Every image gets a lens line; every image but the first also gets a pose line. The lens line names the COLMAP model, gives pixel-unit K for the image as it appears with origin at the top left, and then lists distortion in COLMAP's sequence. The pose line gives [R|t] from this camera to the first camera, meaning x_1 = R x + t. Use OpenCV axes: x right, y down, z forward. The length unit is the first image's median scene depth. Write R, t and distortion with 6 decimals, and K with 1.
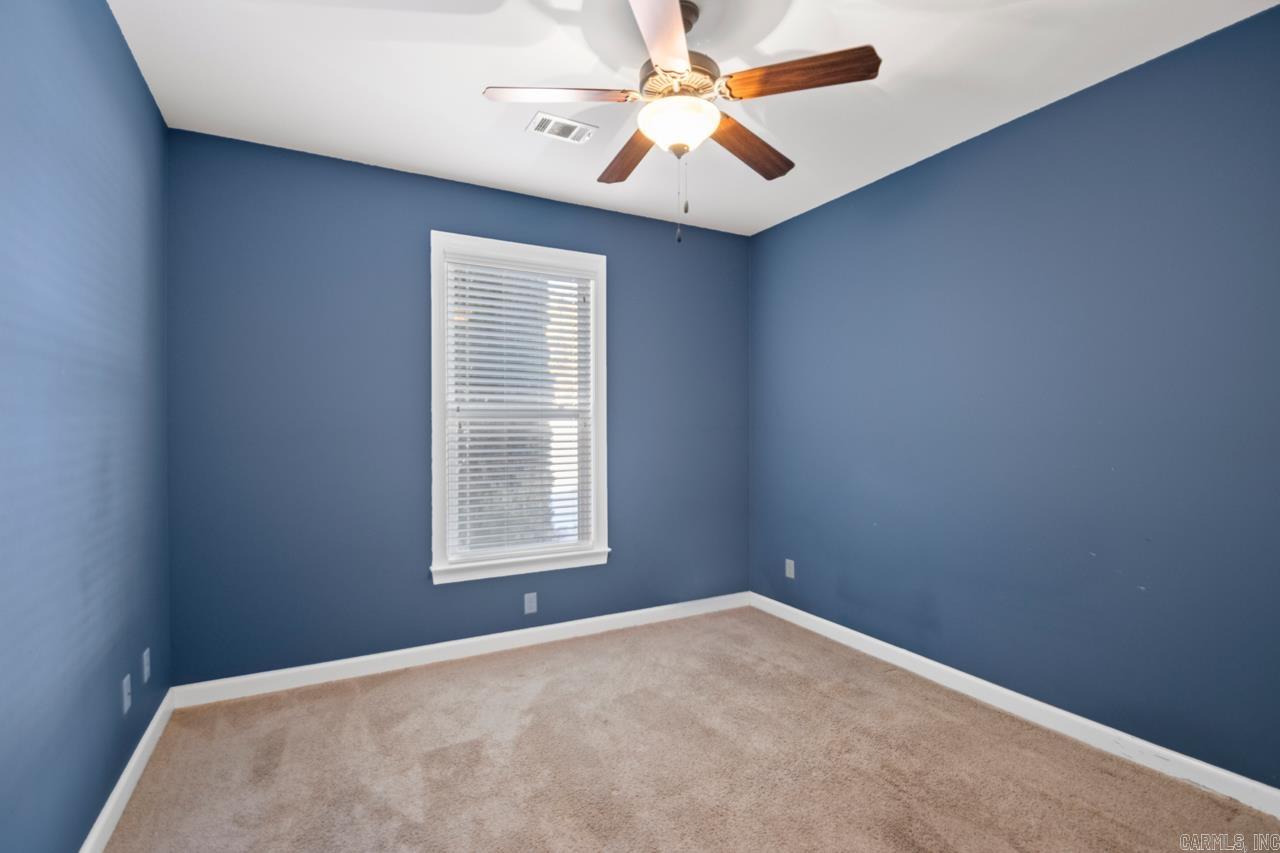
lens RADIAL K [[591.6, 0, 644.1], [0, 591.6, 429.5], [0, 0, 1]] dist [-0.005712, -0.001836]
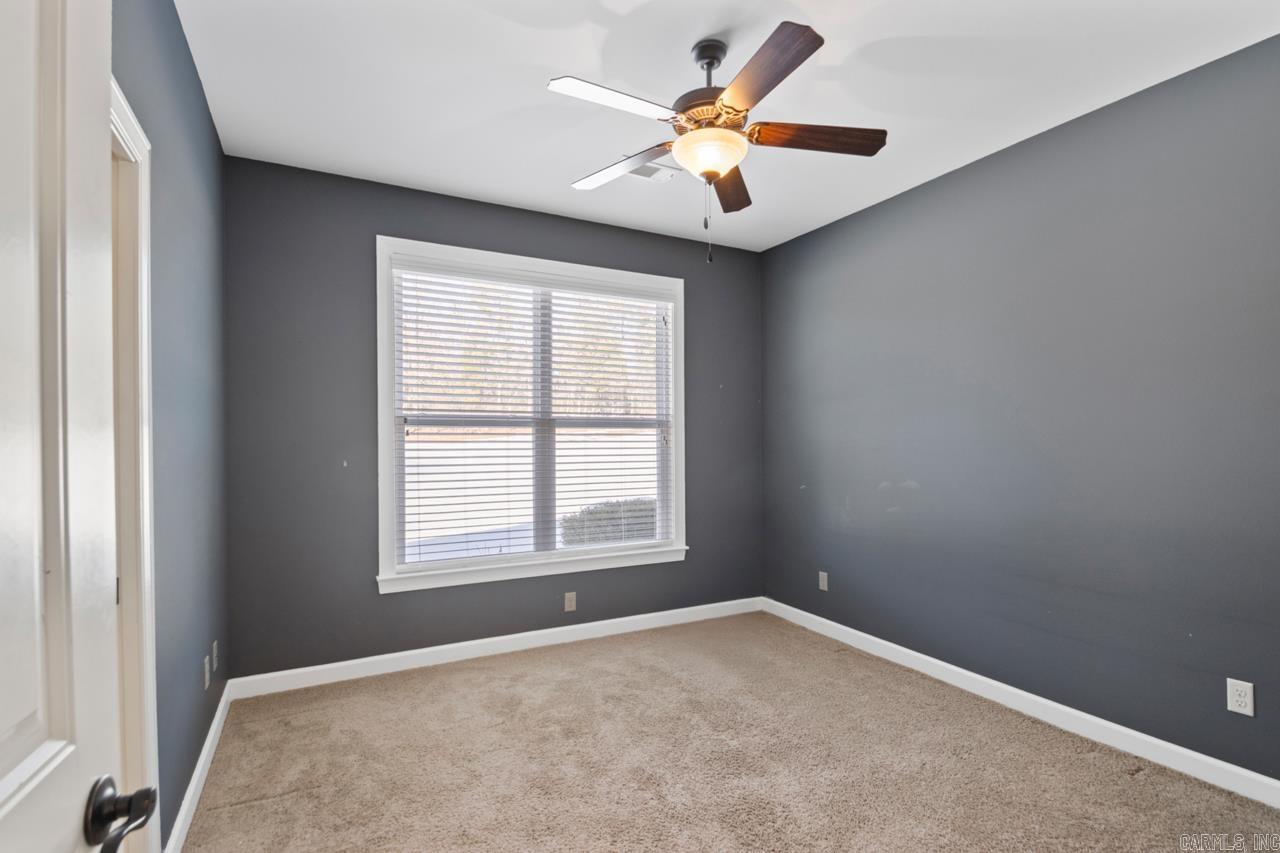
lens RADIAL K [[591.6, 0, 602.7], [0, 591.6, 436.1], [0, 0, 1]] dist [-0.005712, -0.001836]
pose [[0.999587, 0.001997, -0.028679, -0.105525], [-0.002099, 0.999992, -0.003505, 0.000629], [0.028672, 0.003564, 0.999583, -0.056816]]
